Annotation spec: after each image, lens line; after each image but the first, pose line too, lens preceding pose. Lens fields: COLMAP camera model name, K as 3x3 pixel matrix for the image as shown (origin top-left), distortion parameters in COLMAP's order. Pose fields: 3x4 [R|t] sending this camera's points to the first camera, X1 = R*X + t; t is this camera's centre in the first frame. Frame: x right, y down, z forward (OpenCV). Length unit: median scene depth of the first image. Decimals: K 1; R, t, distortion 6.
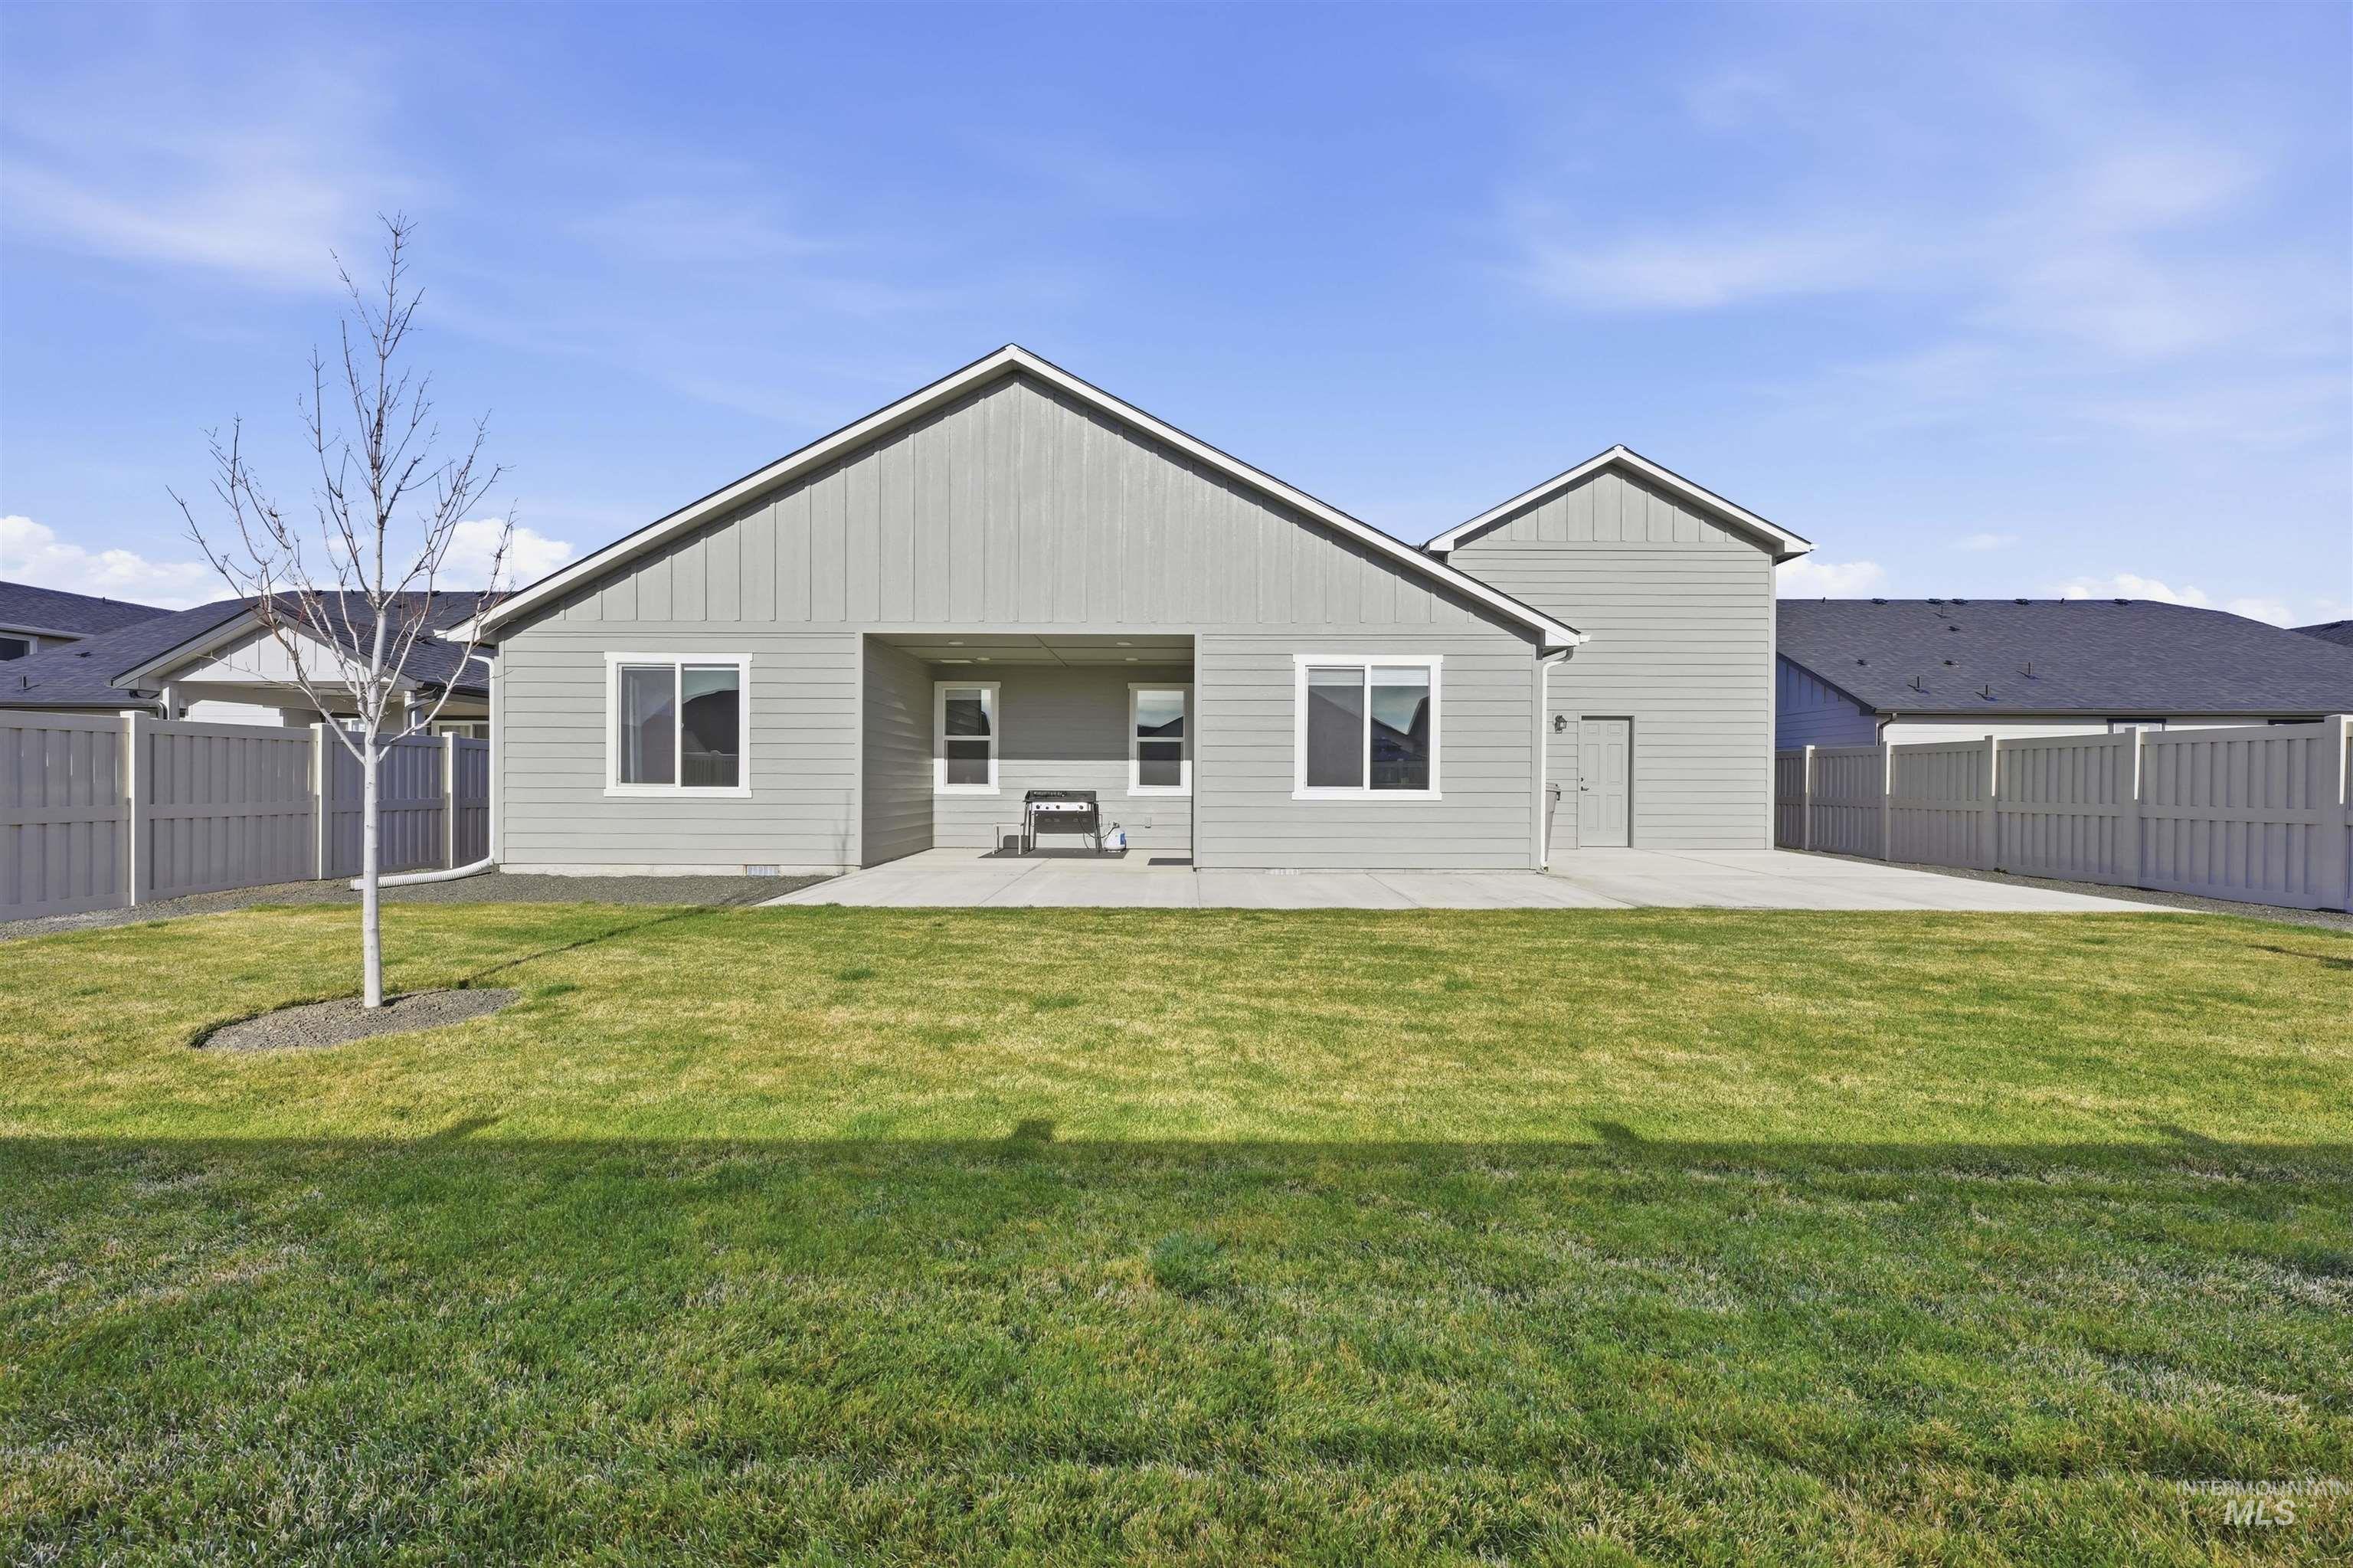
lens RADIAL K [[931.8, 0, 1176.0], [0, 931.8, 788.0], [0, 0, 1]] dist [-0.002091, 0.000202]
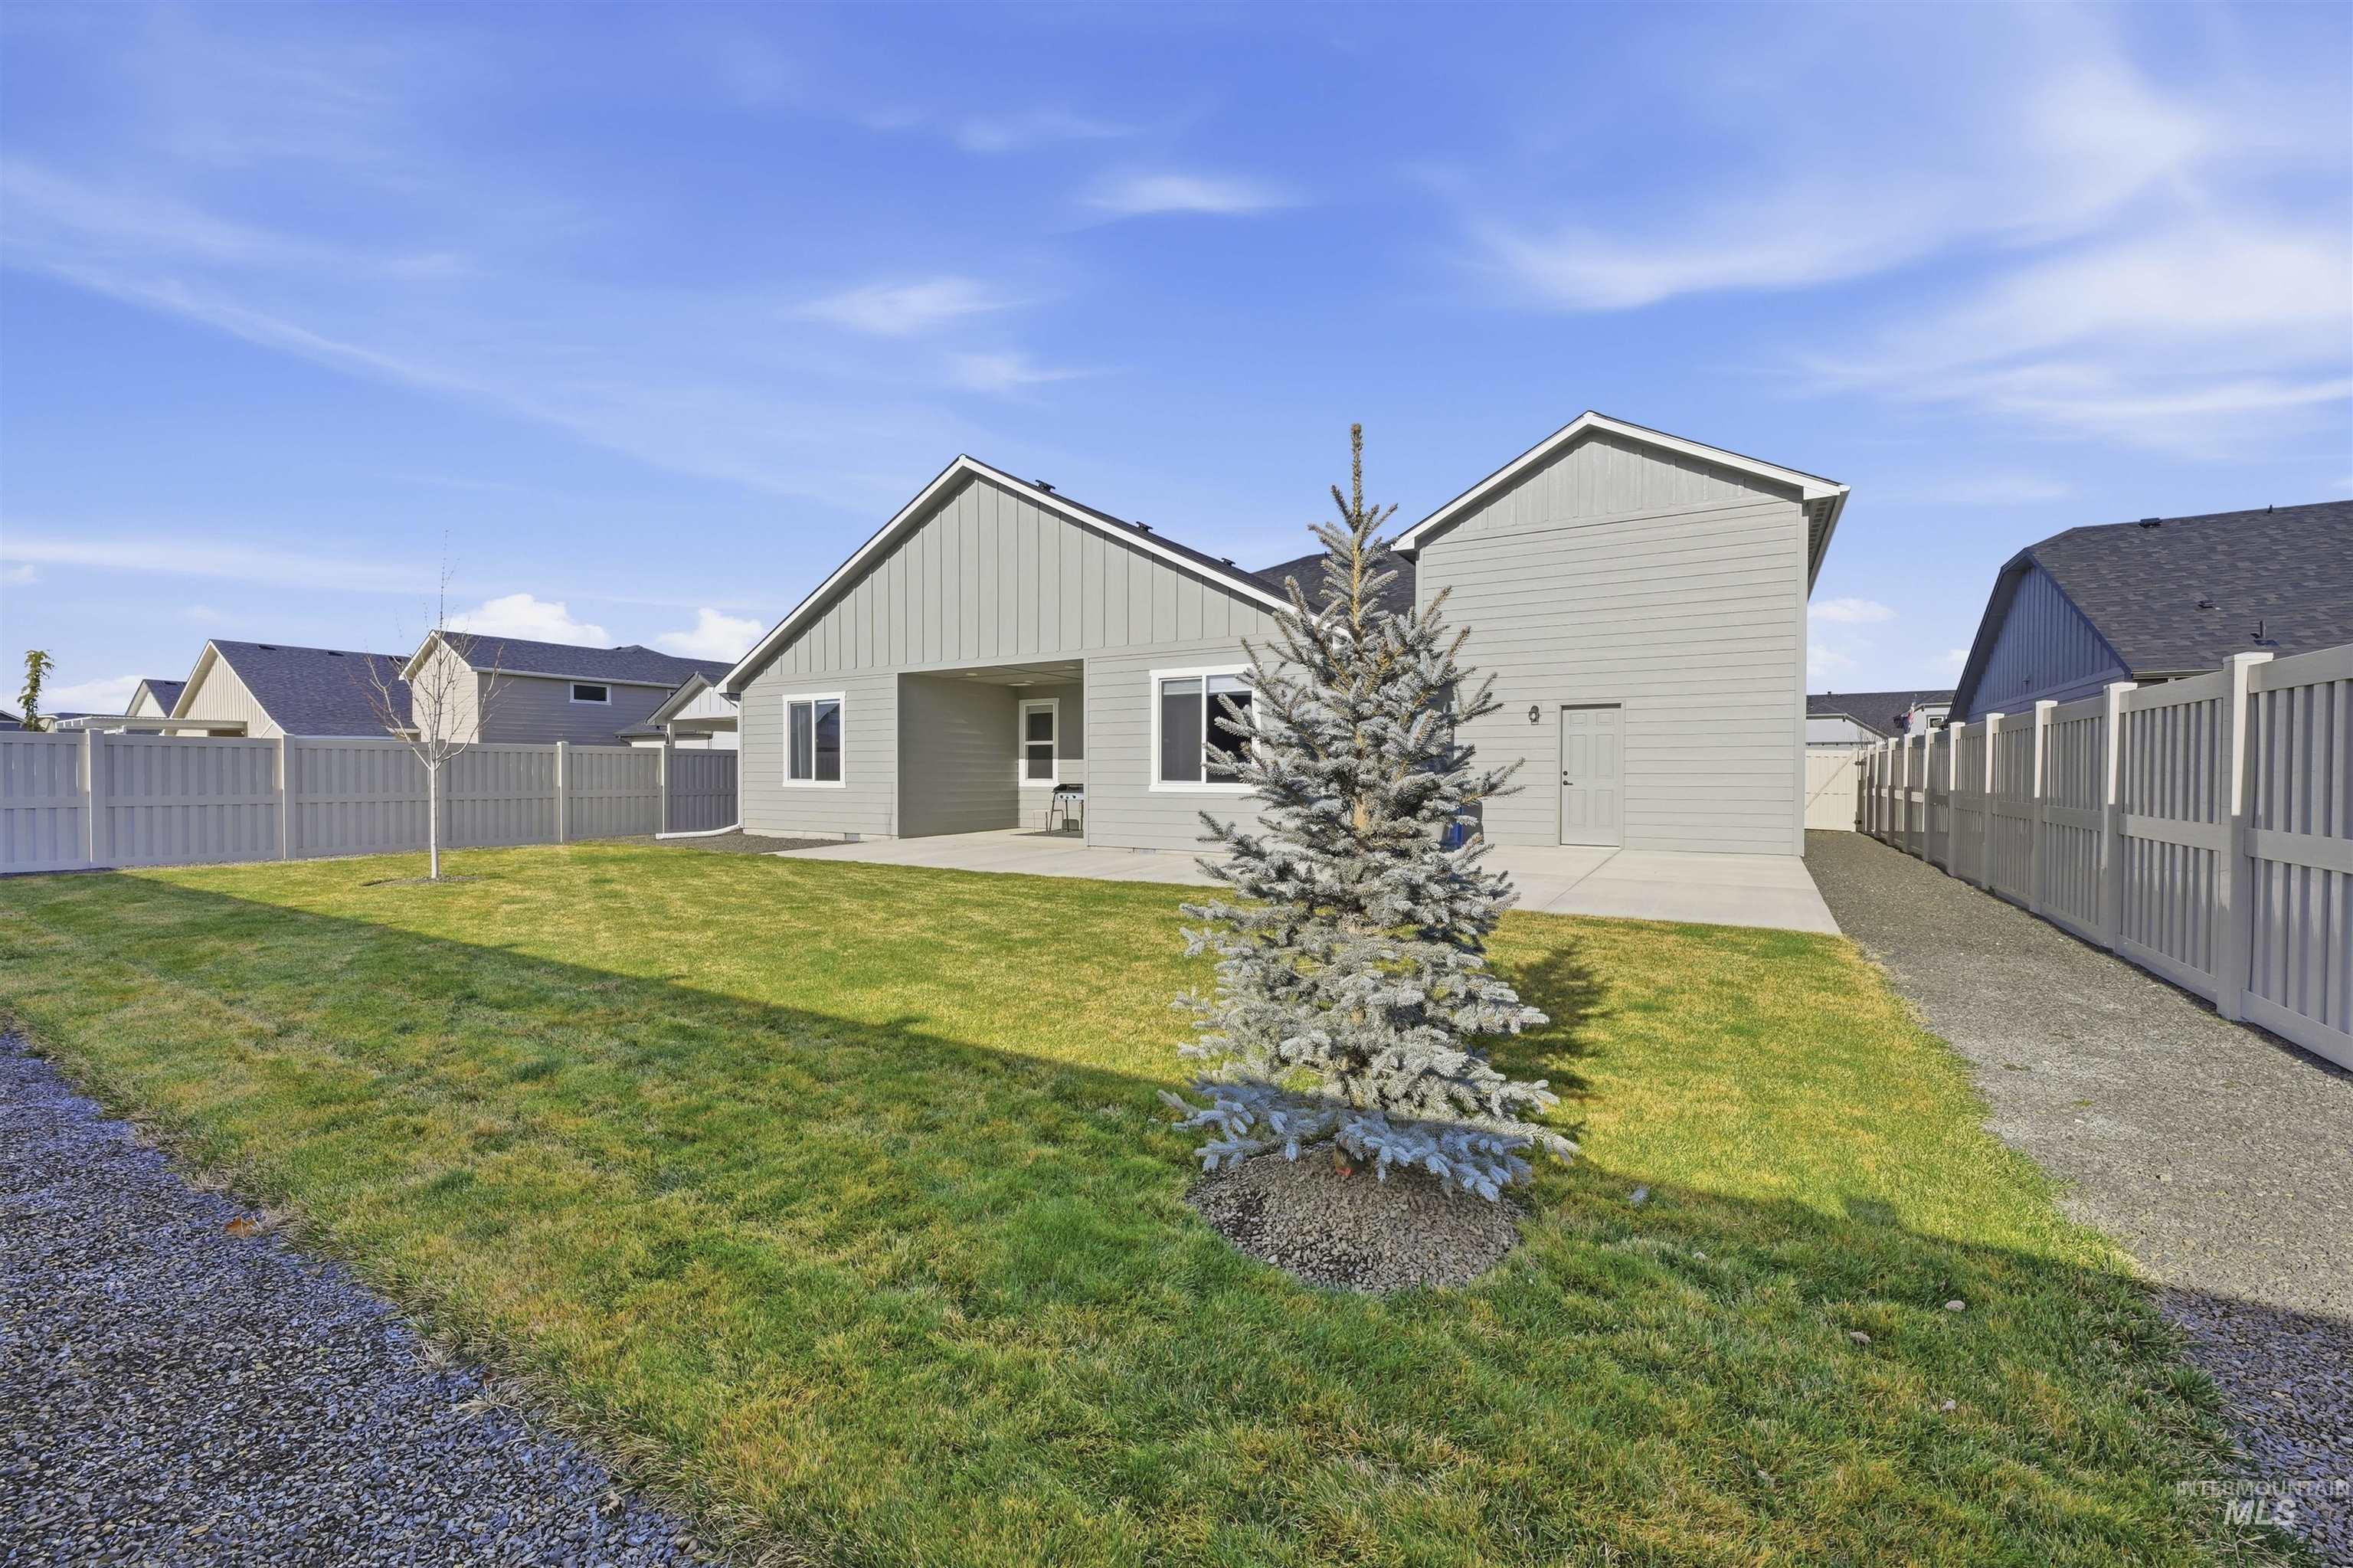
lens RADIAL K [[931.8, 0, 1183.8], [0, 931.8, 781.3], [0, 0, 1]] dist [-0.002091, 0.000202]
pose [[0.857711, 0.000593, -0.514132, 0.772463], [-0.002108, 0.999995, -0.002364, 0.002254], [0.514128, 0.003112, 0.857708, 0.001395]]
